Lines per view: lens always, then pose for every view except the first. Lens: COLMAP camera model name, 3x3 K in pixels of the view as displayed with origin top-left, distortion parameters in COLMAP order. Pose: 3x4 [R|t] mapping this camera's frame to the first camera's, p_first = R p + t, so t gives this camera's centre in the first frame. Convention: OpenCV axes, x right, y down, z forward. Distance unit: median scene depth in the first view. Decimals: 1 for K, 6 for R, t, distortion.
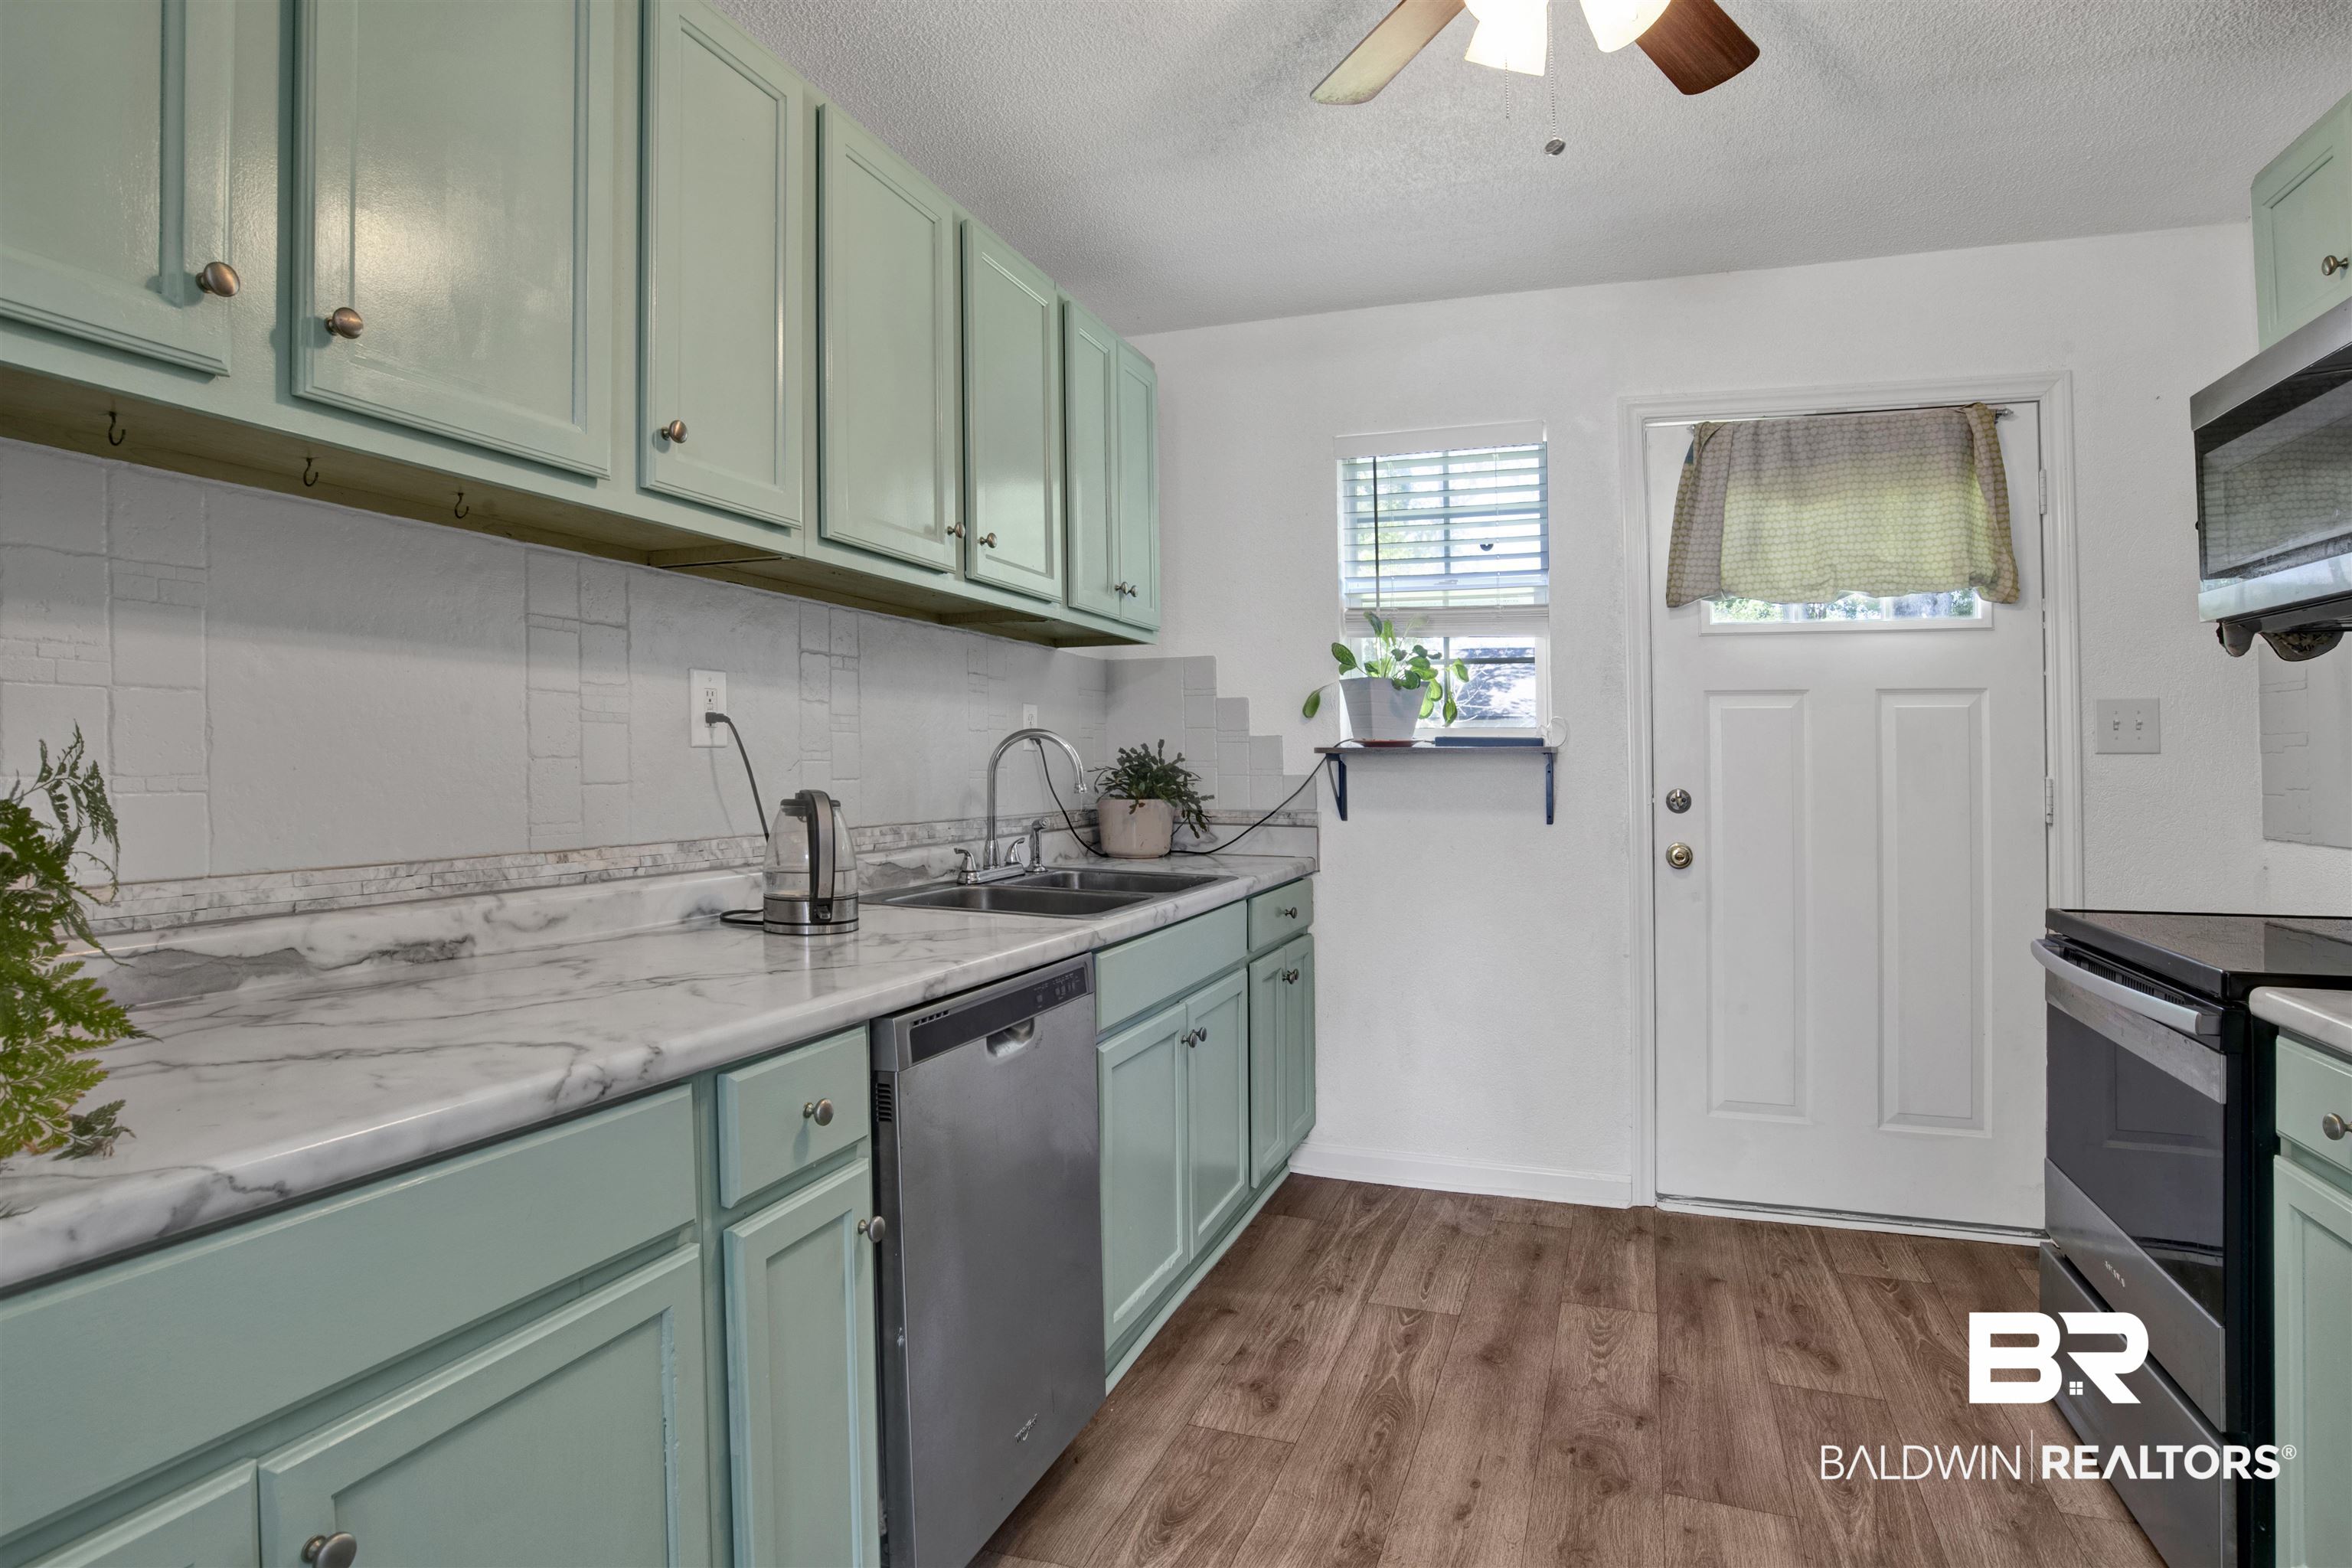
lens RADIAL K [[1232.0, 0, 1173.1], [0, 1232.0, 746.1], [0, 0, 1]] dist [-0.055188, 0.018423]
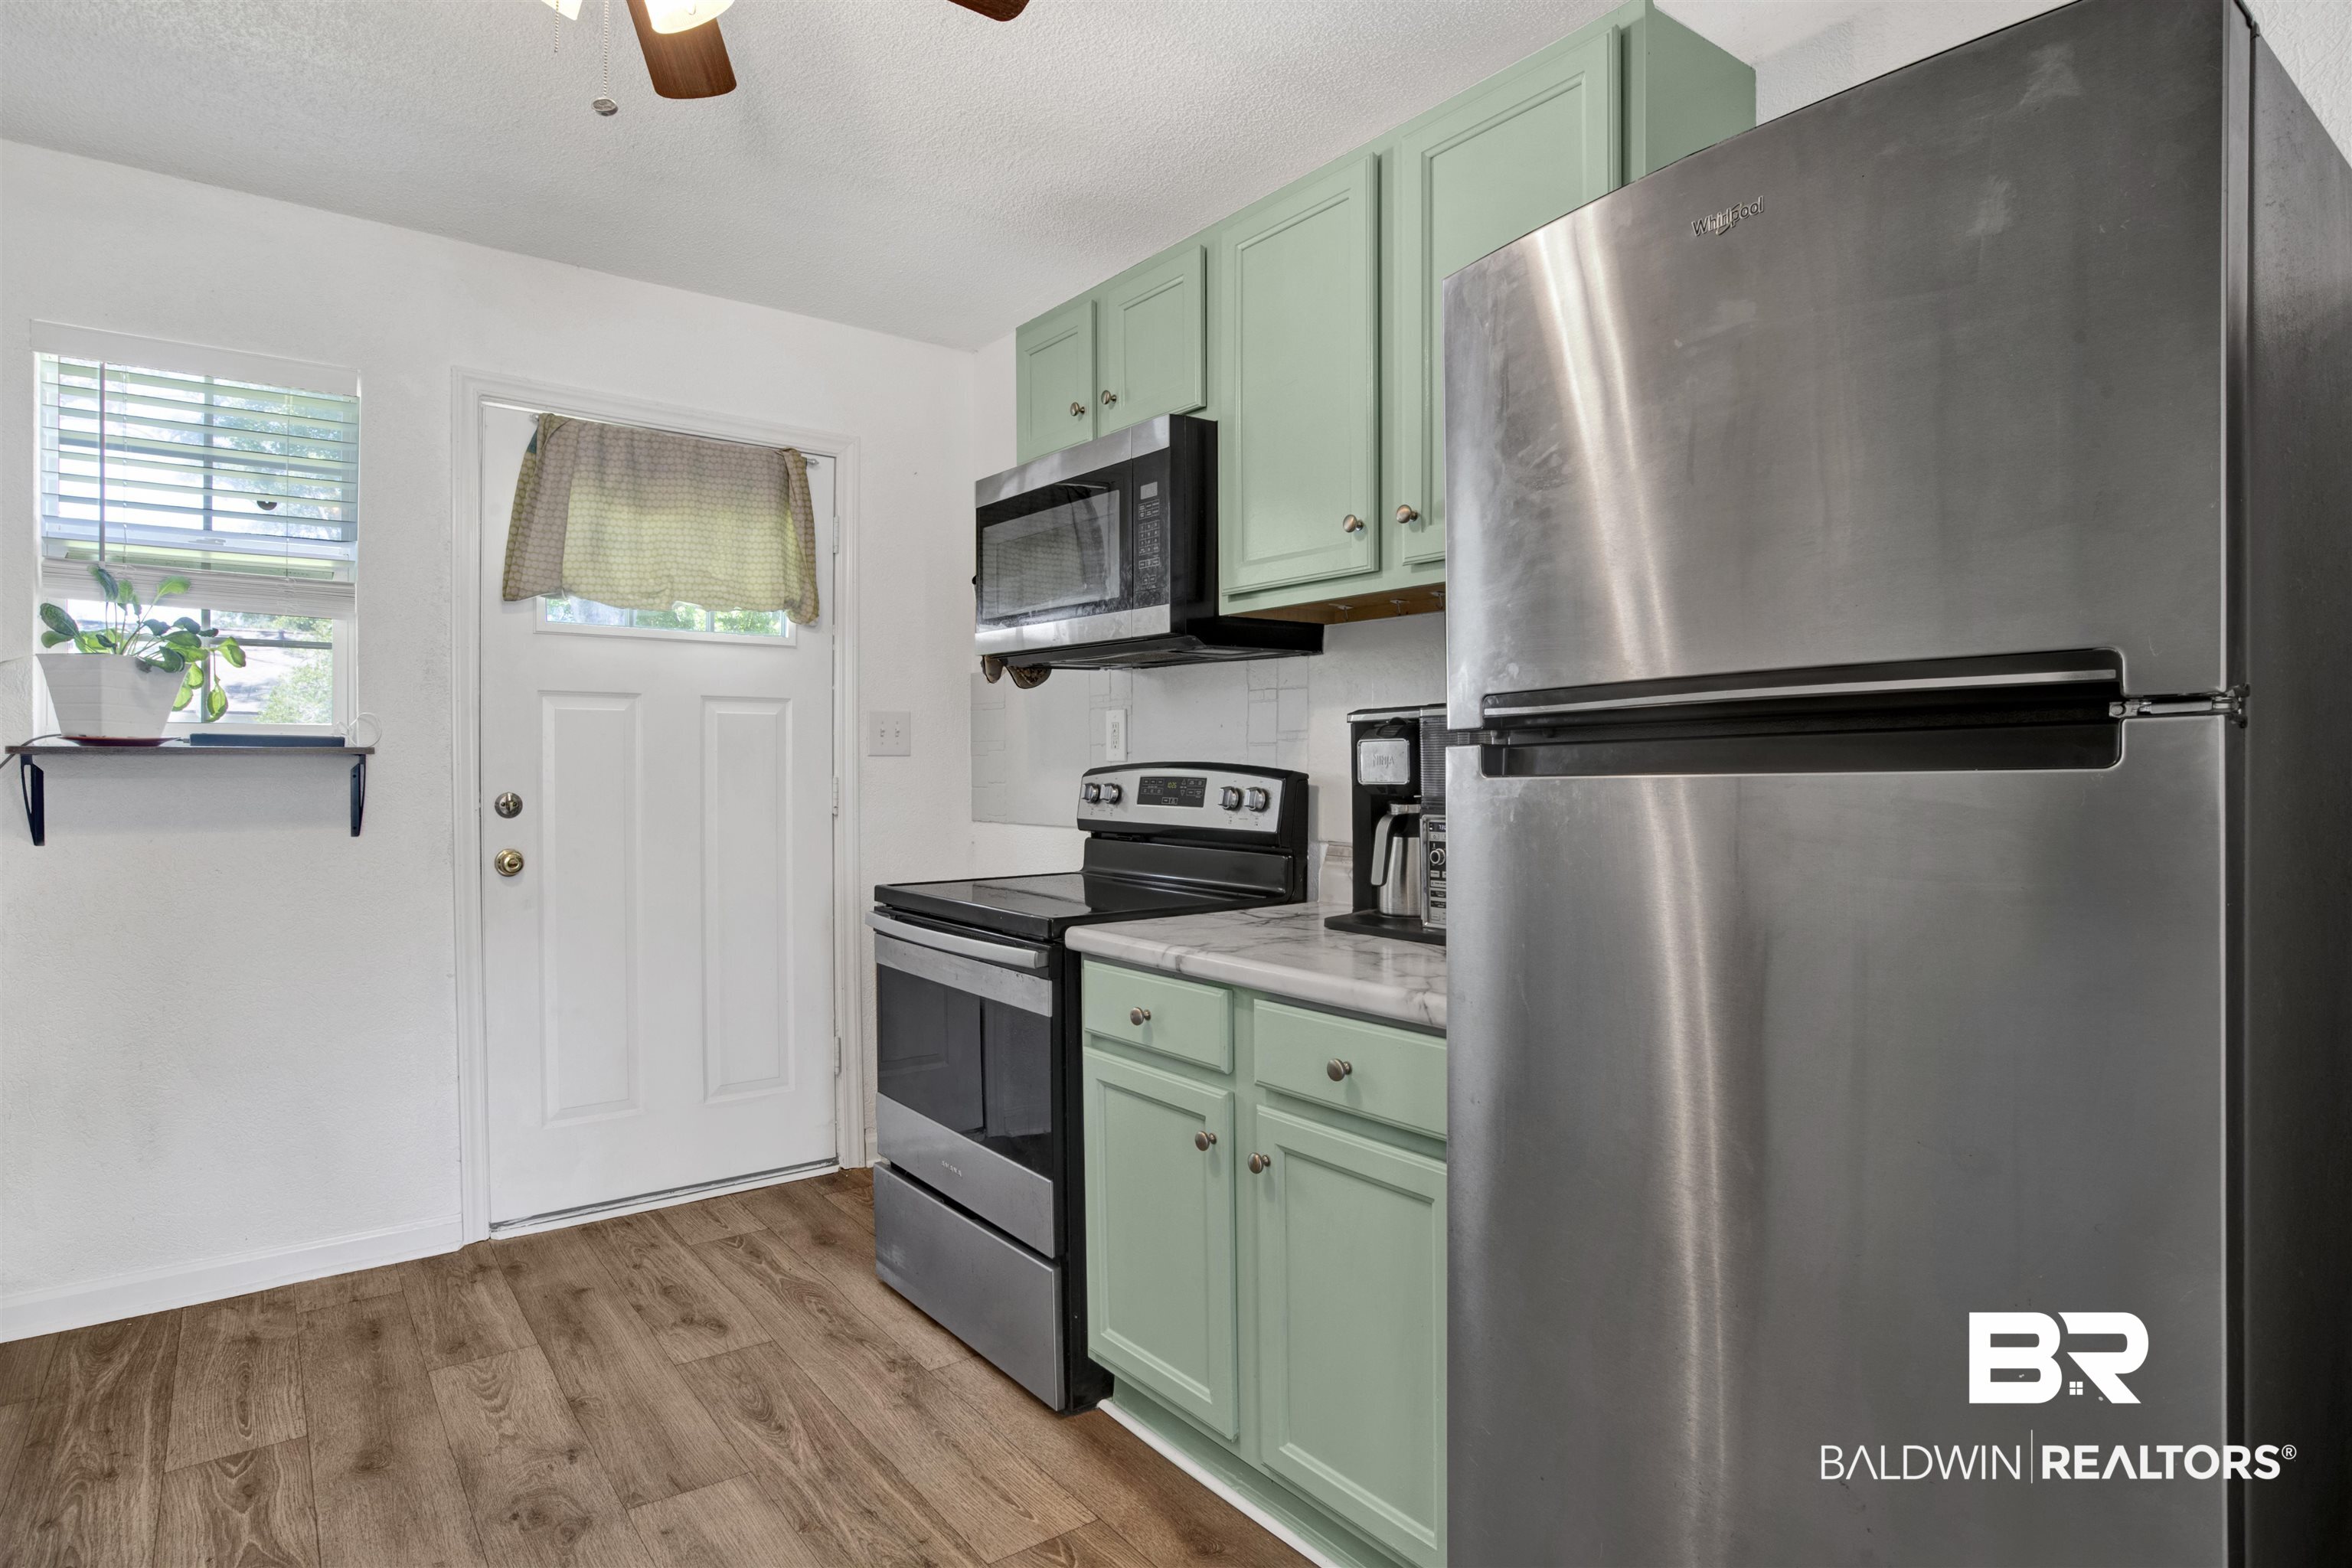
lens RADIAL K [[1232.0, 0, 1173.1], [0, 1232.0, 746.1], [0, 0, 1]] dist [-0.055188, 0.018423]
pose [[0.554802, 0.006605, 0.831956, -0.105818], [-0.006435, 0.999973, -0.003648, -0.000900], [-0.831957, -0.003329, 0.554830, 0.057598]]
